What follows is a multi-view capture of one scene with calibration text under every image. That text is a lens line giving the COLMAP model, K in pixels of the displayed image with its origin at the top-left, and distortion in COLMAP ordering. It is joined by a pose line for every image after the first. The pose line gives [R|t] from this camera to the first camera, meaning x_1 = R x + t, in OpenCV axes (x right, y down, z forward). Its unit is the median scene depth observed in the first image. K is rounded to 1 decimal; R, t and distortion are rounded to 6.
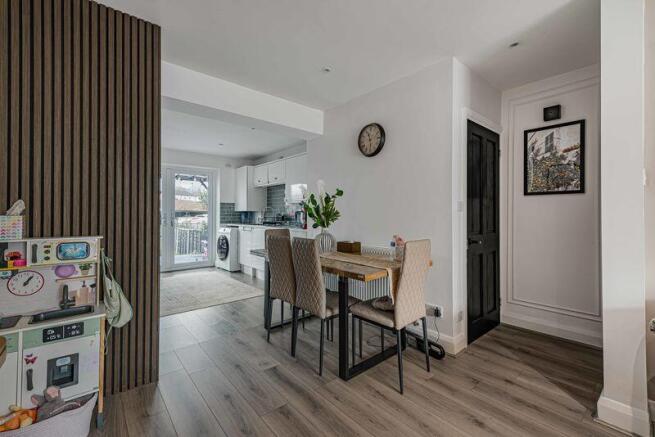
lens RADIAL K [[281.2, 0, 327.5], [0, 281.2, 211.1], [0, 0, 1]] dist [0.009027, -0.000076]
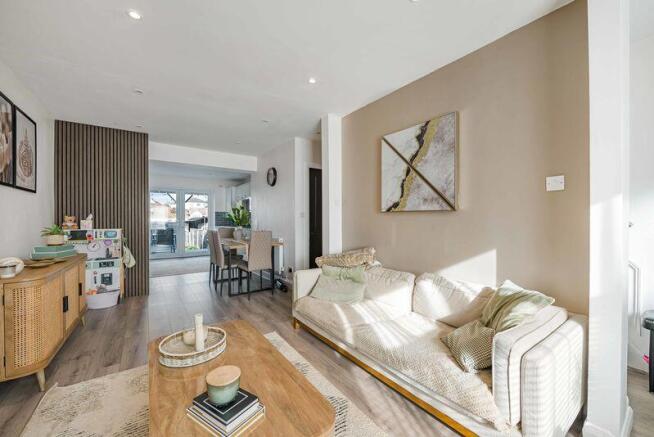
lens RADIAL K [[261.9, 0, 331.2], [0, 261.9, 219.9], [0, 0, 1]] dist [-0.001979, -0.000275]
pose [[0.996317, -0.004476, -0.085630, 1.204604], [0.005504, 0.999916, 0.011765, -0.002240], [0.085570, -0.012193, 0.996258, -1.095508]]
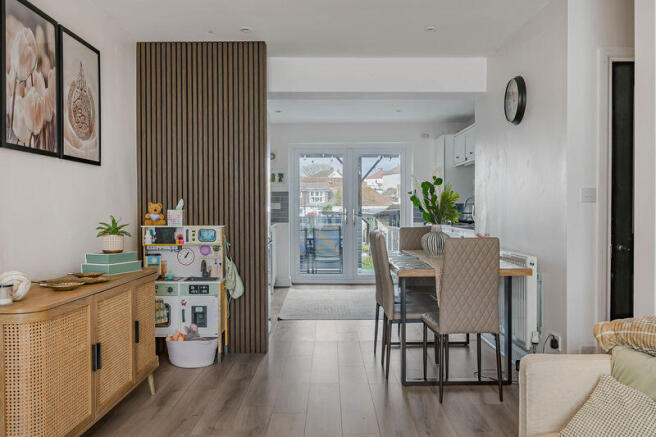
lens RADIAL K [[580.2, 0, 328.0], [0, 580.2, 218.5], [0, 0, 1]] dist [0.008111, 0.001065]
pose [[0.757463, 0.005969, -0.652850, 1.351255], [0.011743, 0.999672, 0.022766, 0.001786], [0.652772, -0.024911, 0.757145, -0.726433]]
